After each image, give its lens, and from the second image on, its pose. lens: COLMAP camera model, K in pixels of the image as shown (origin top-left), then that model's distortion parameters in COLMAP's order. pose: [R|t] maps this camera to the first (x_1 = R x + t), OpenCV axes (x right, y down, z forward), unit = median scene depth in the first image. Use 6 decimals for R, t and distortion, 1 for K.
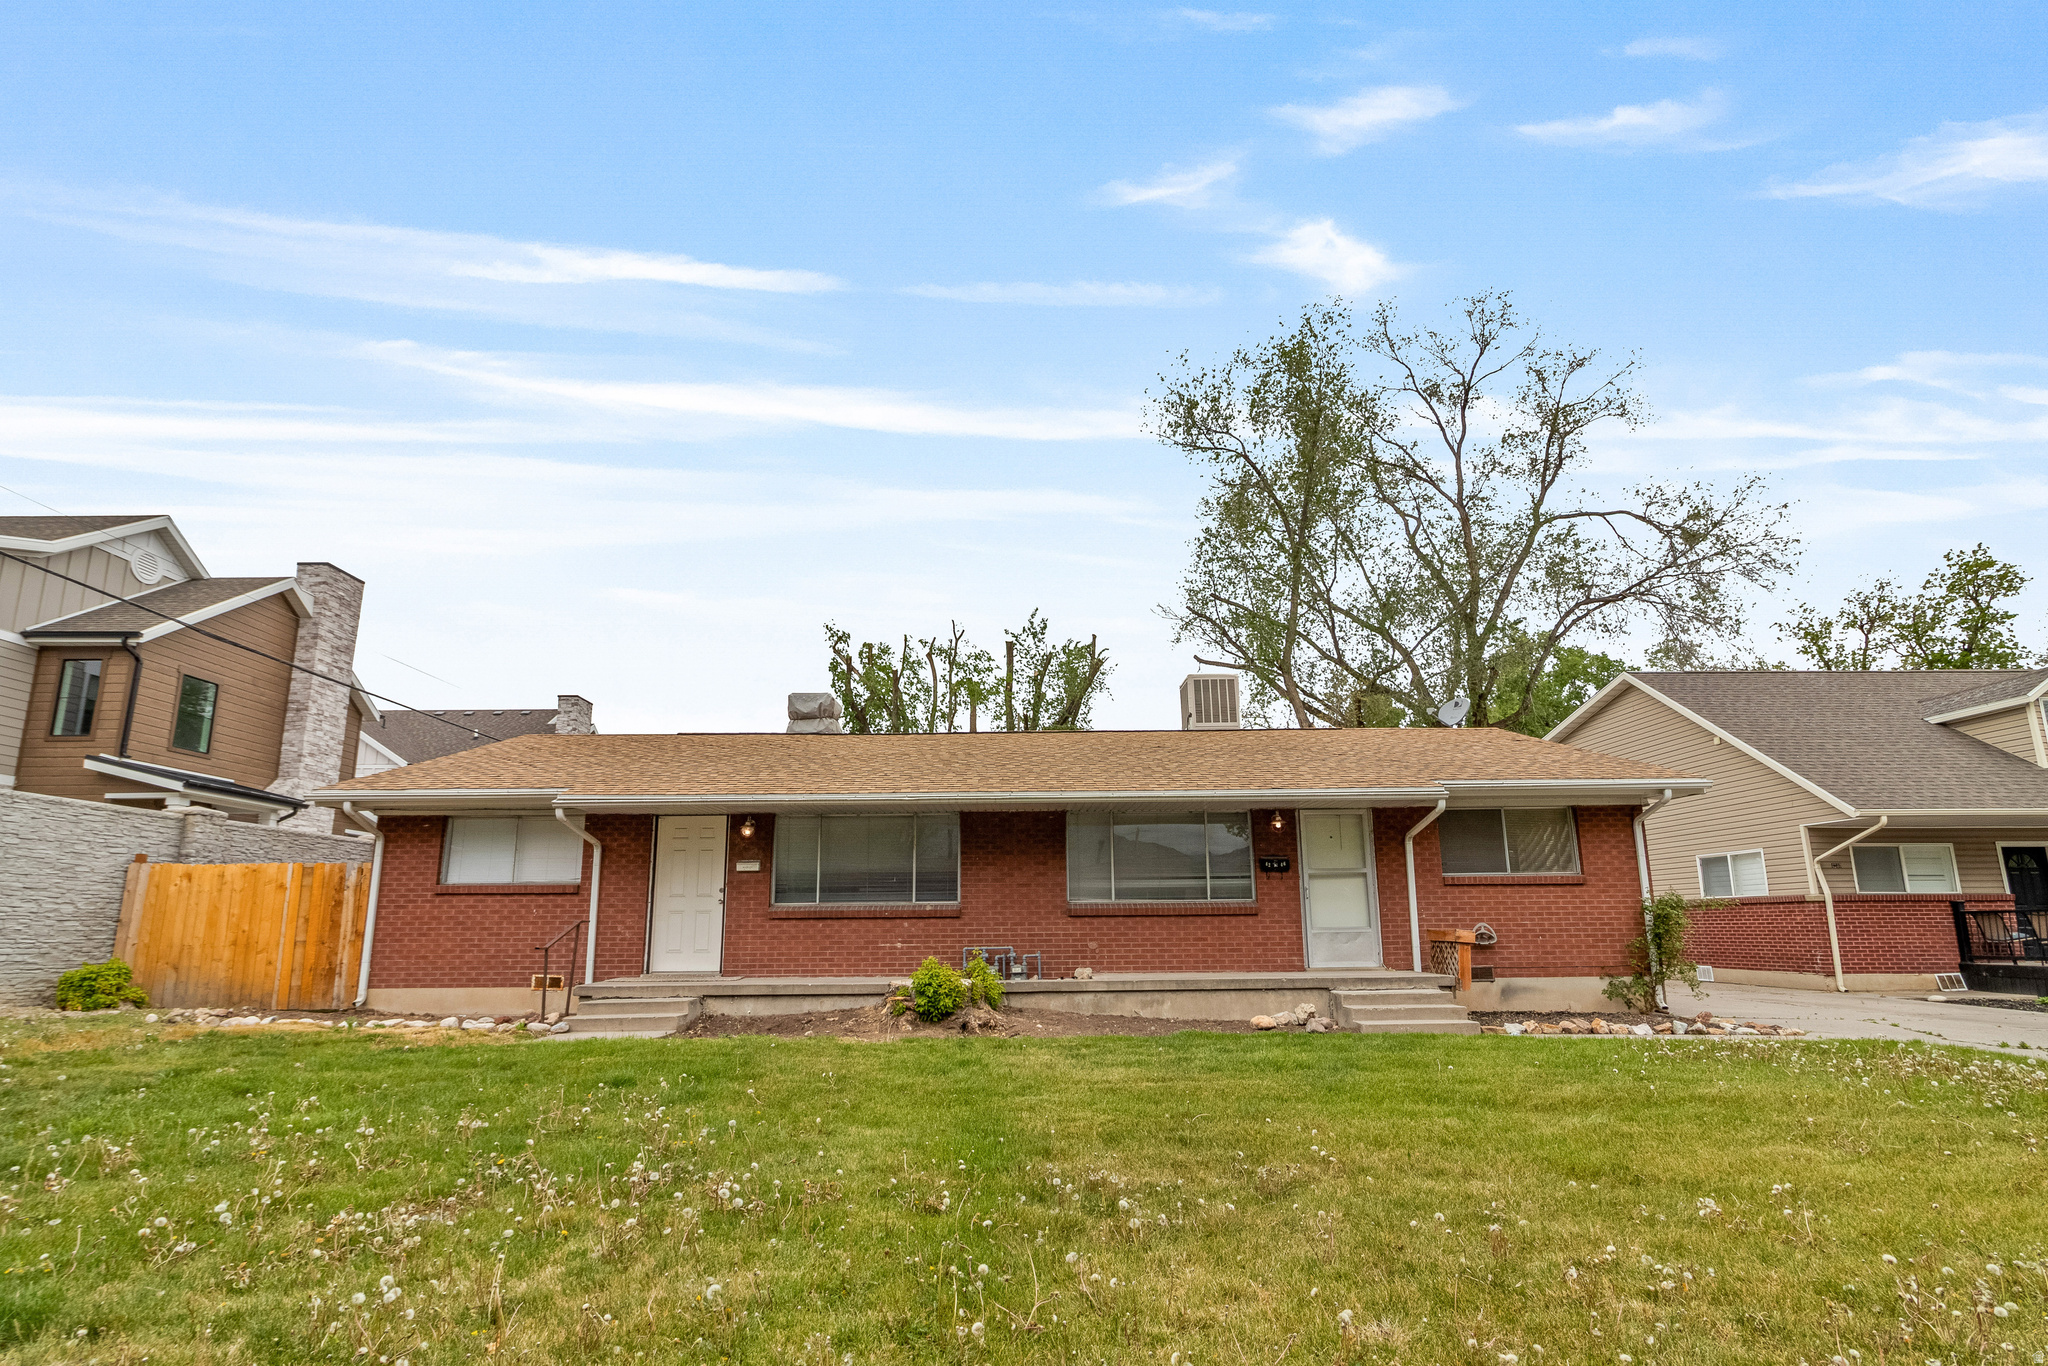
lens RADIAL K [[1091.7, 0, 988.3], [0, 1091.7, 688.3], [0, 0, 1]] dist [0.003014, 0.000330]
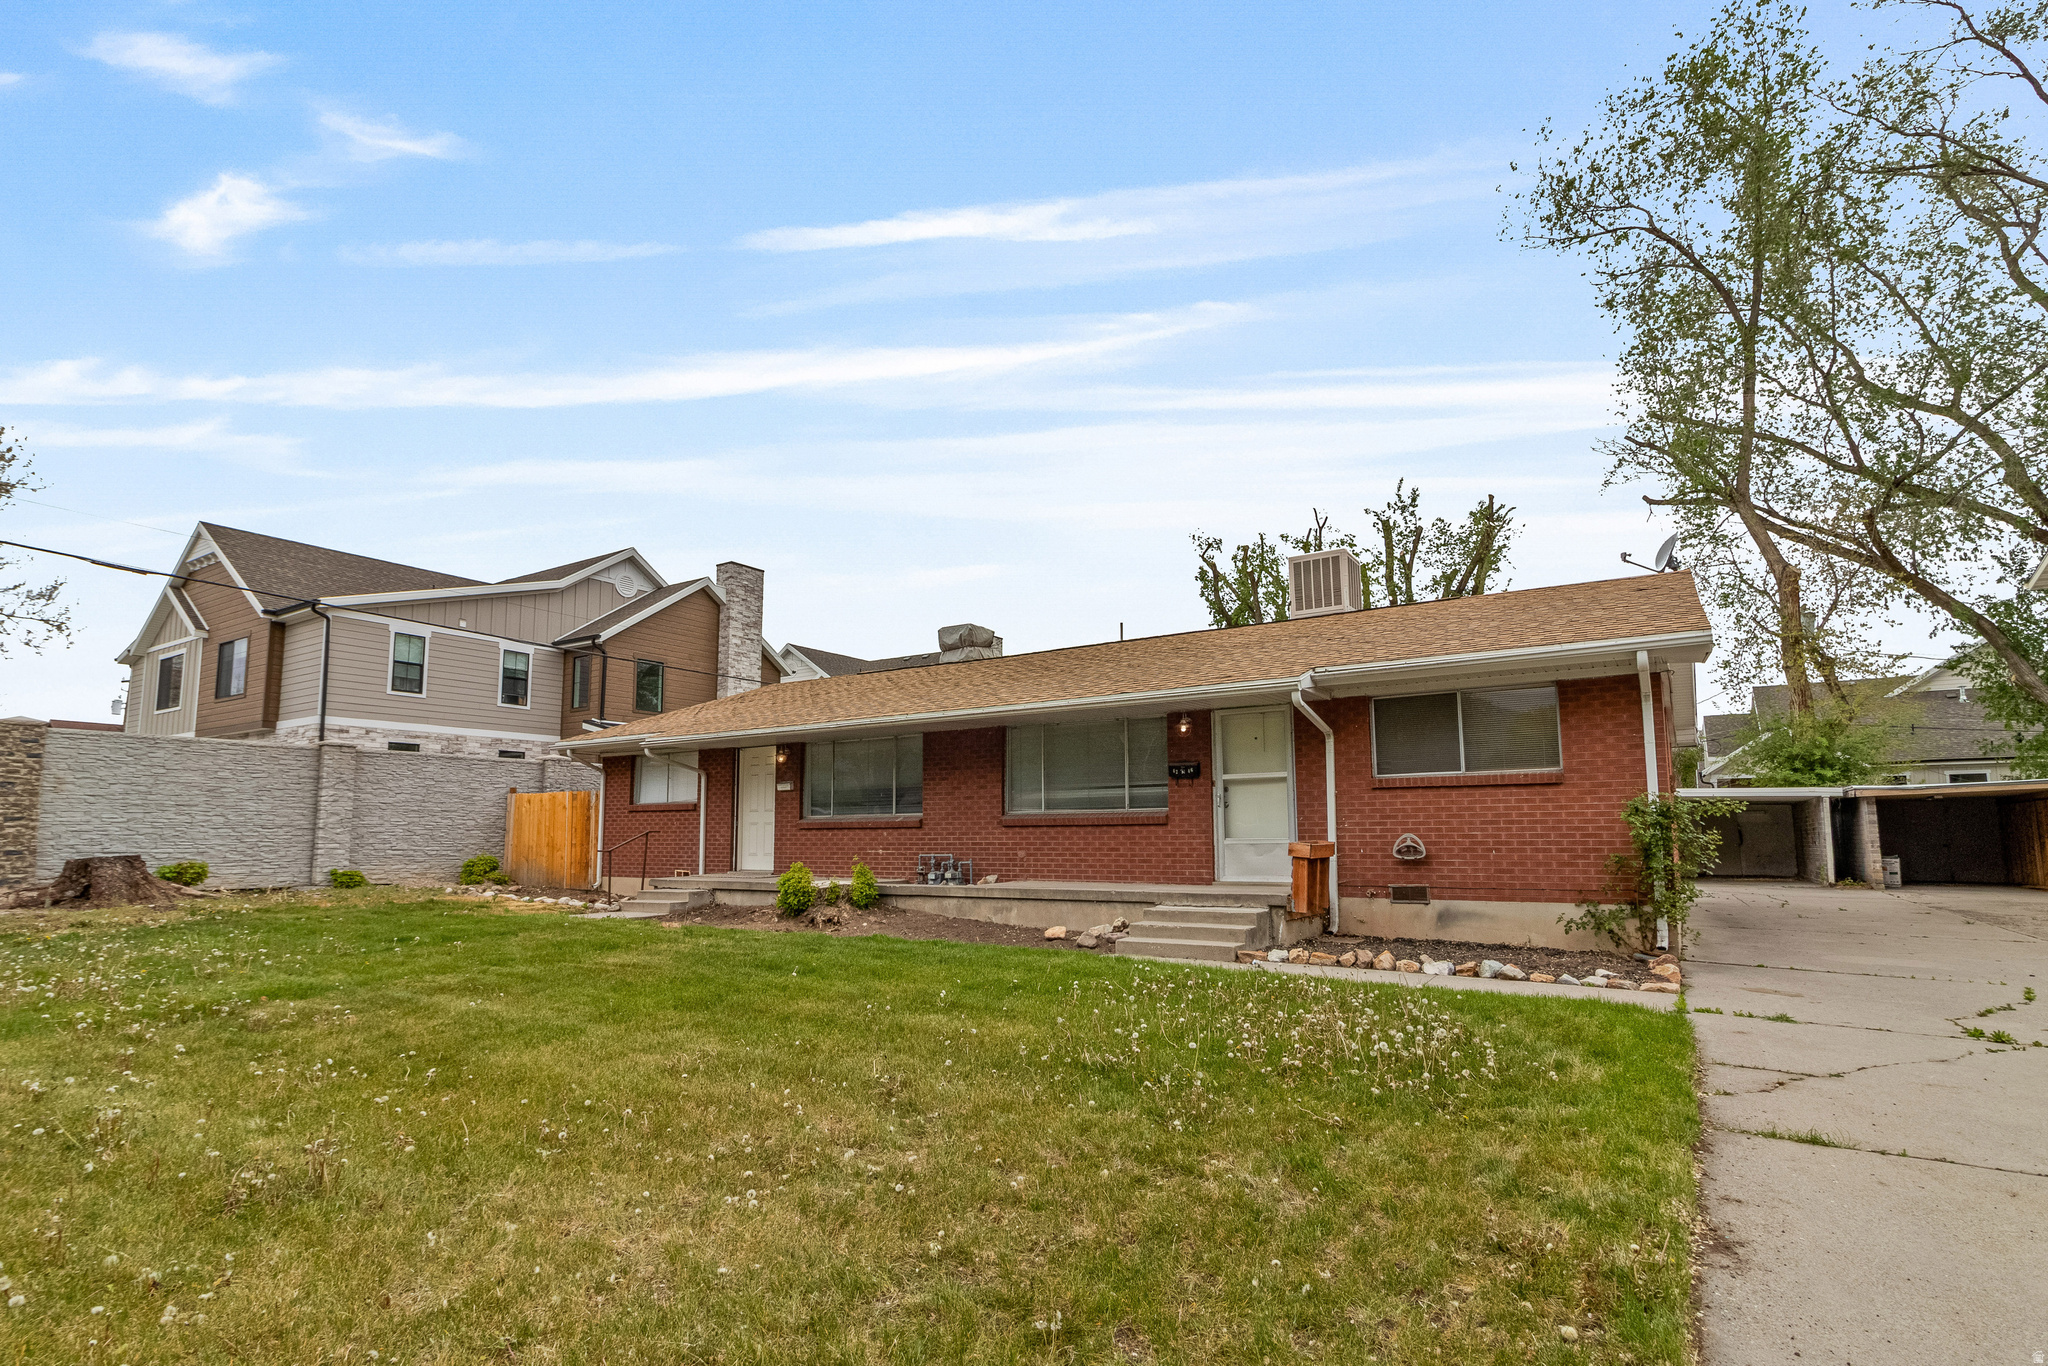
lens RADIAL K [[1091.7, 0, 988.3], [0, 1091.7, 688.3], [0, 0, 1]] dist [0.003014, 0.000330]
pose [[0.801217, -0.076607, -0.593450, 0.686807], [0.128748, 0.990612, 0.045946, 0.027458], [0.584359, -0.113218, 0.803558, 0.164176]]
